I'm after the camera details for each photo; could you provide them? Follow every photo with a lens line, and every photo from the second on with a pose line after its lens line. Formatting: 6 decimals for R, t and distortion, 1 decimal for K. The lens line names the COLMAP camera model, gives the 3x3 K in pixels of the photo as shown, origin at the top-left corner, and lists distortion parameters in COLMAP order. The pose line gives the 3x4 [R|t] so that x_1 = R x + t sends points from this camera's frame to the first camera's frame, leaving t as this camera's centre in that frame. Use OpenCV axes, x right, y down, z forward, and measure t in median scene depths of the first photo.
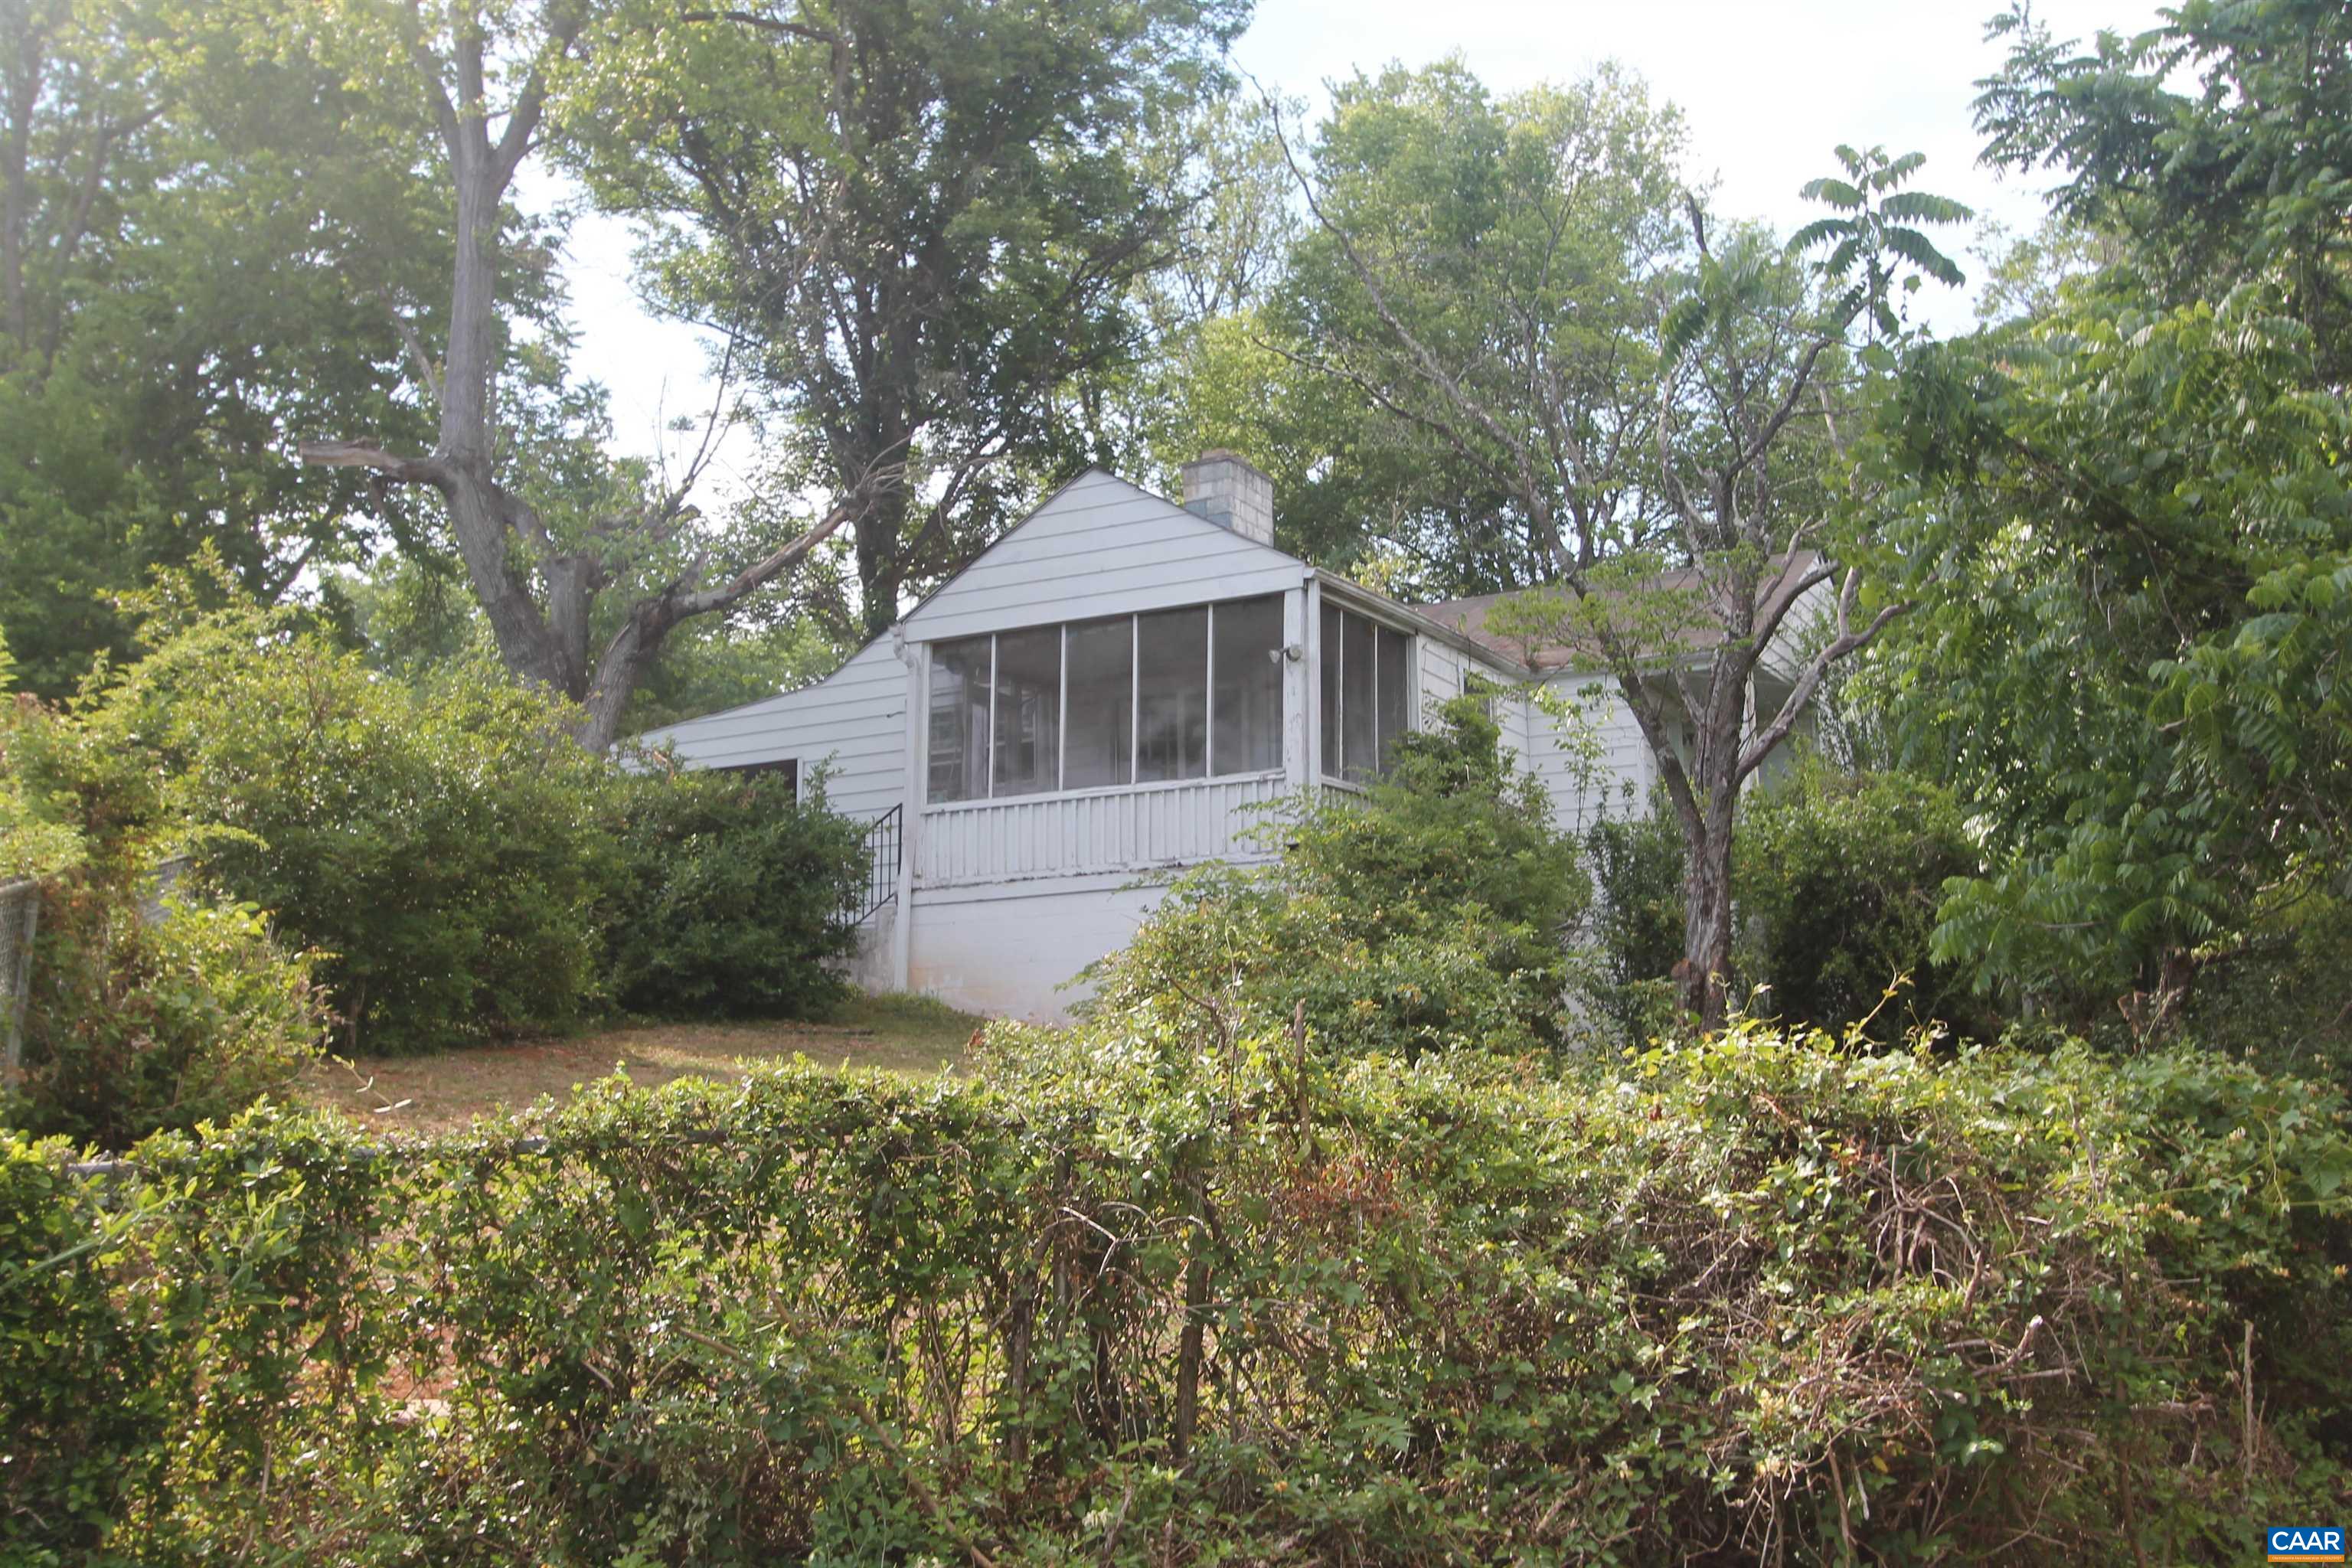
lens RADIAL K [[2265.8, 0, 1171.9], [0, 2265.8, 763.5], [0, 0, 1]] dist [0.013693, 0.000000]
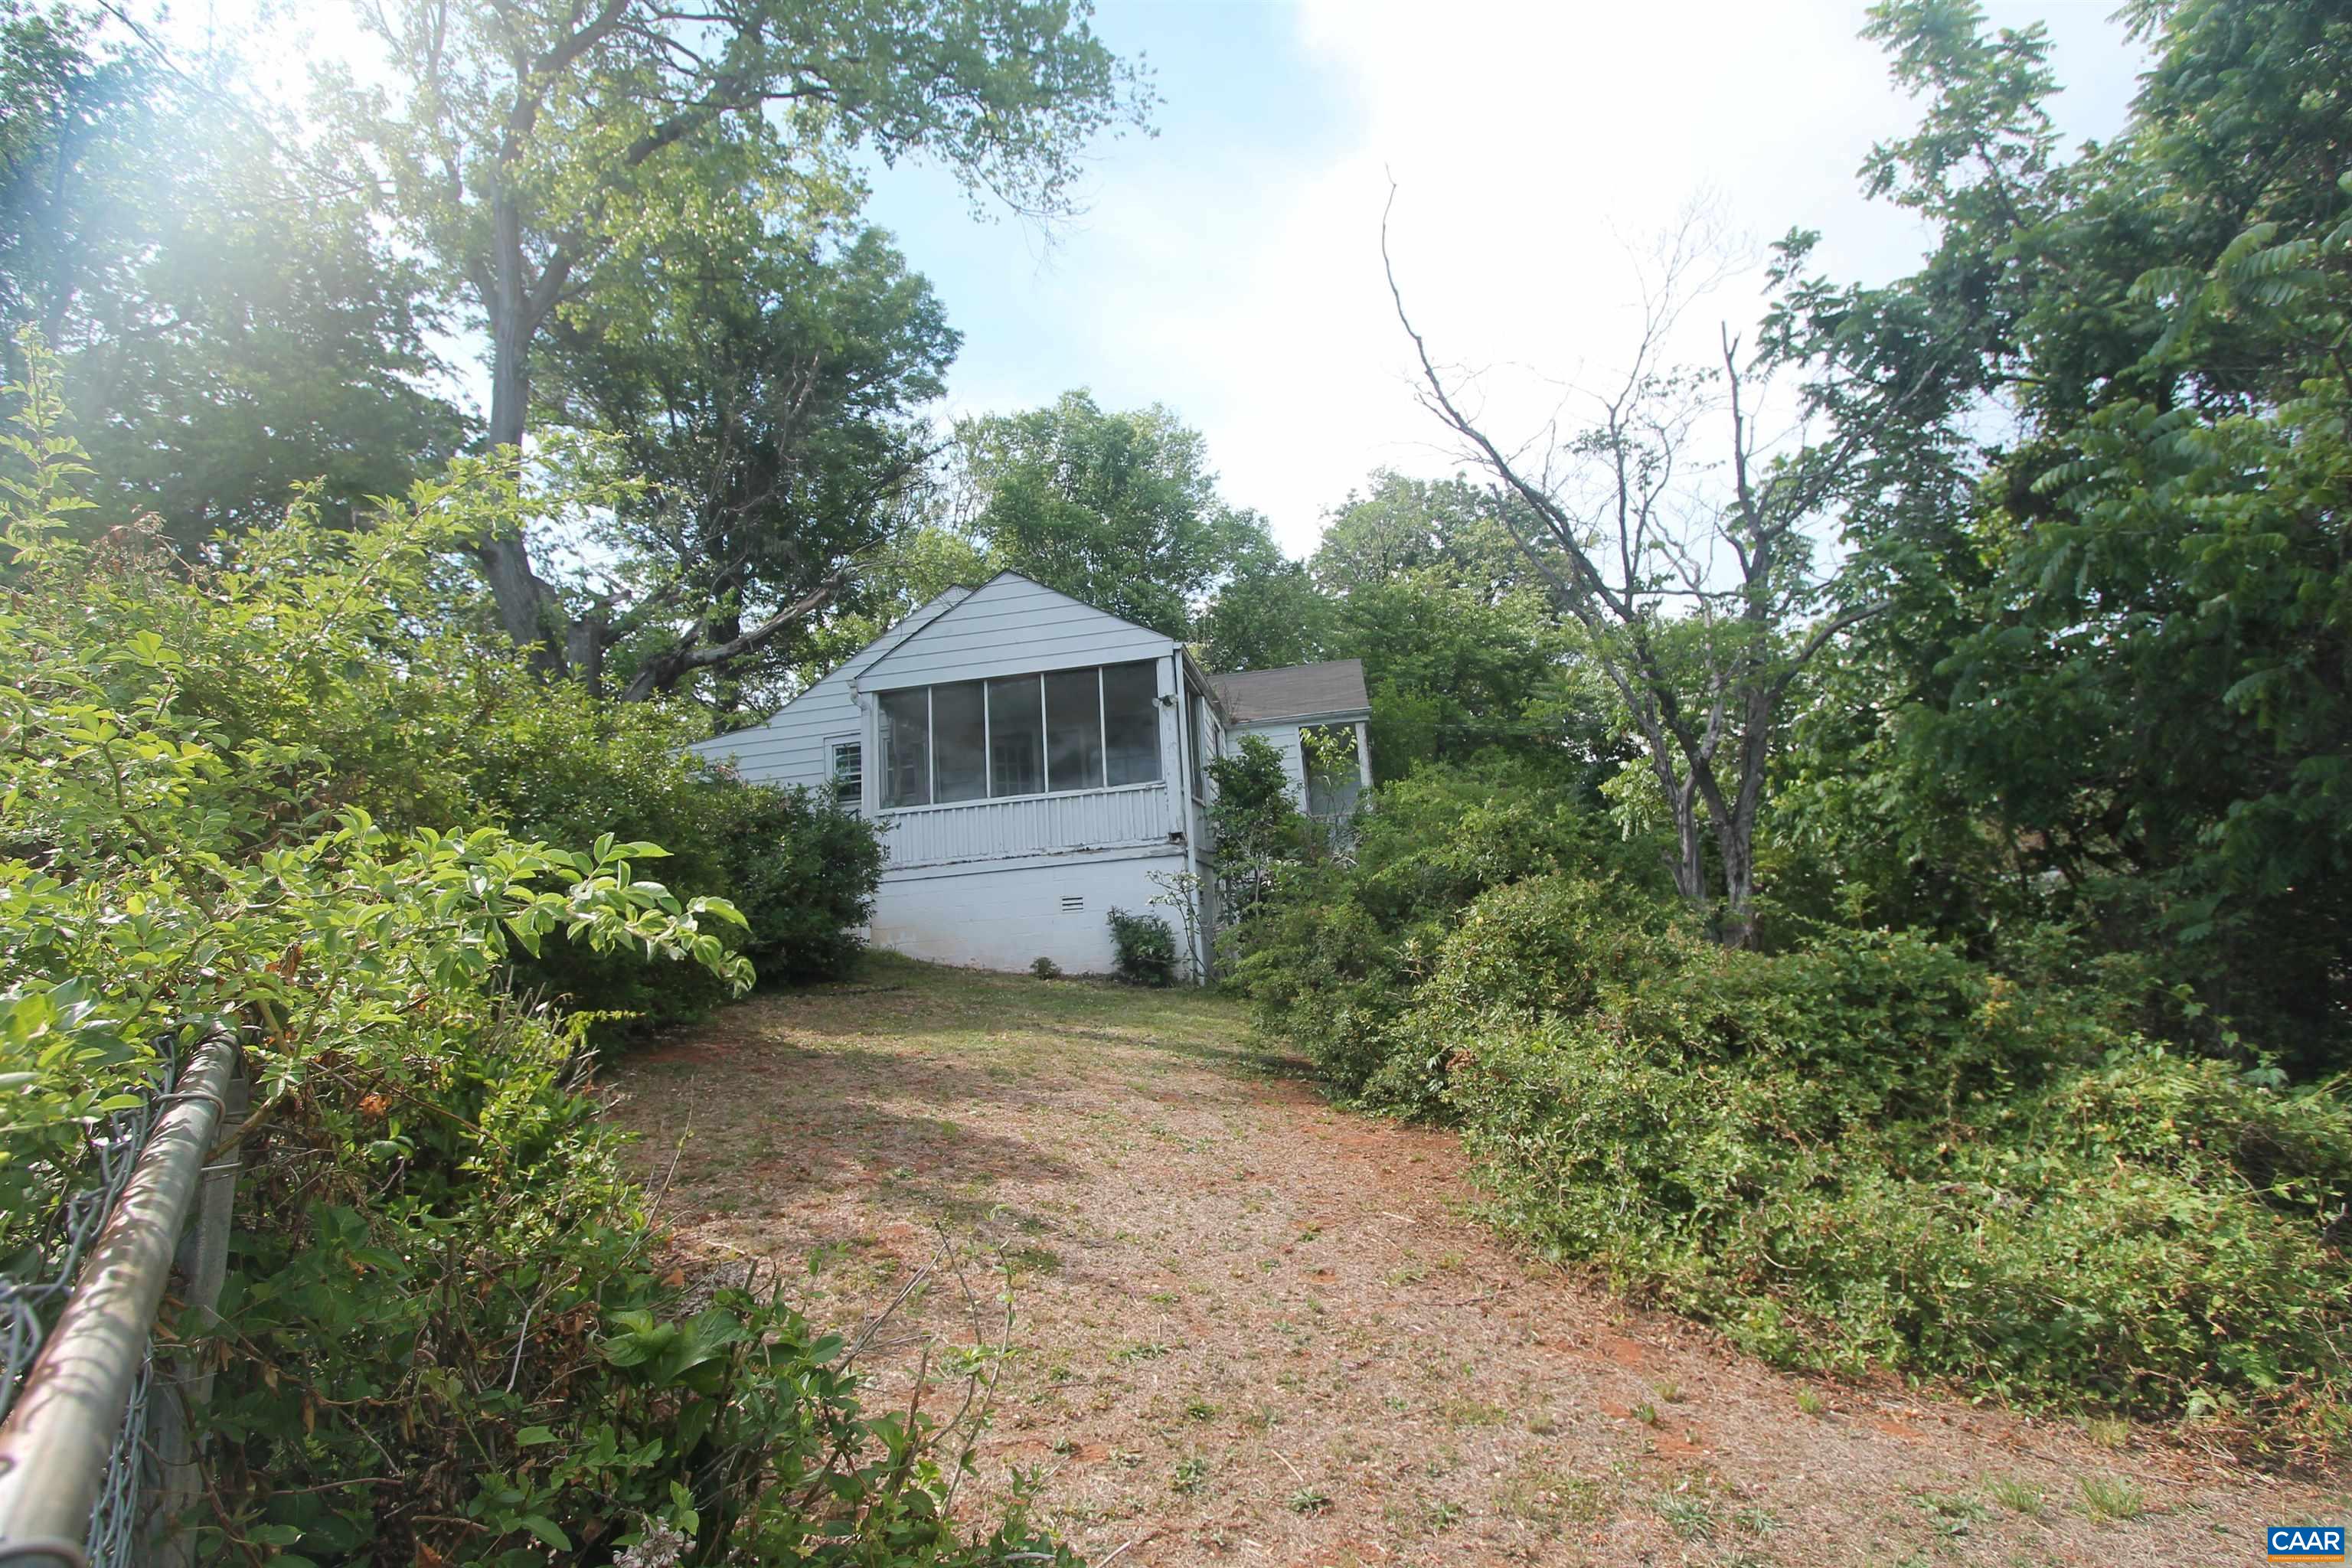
lens RADIAL K [[1088.7, 0, 1185.1], [0, 1088.7, 777.3], [0, 0, 1]] dist [-0.011876, 0.001742]
pose [[0.939761, -0.000937, 0.341832, -0.160048], [0.005795, 0.999896, -0.013190, 0.008516], [-0.341784, 0.014377, 0.939668, 0.317749]]
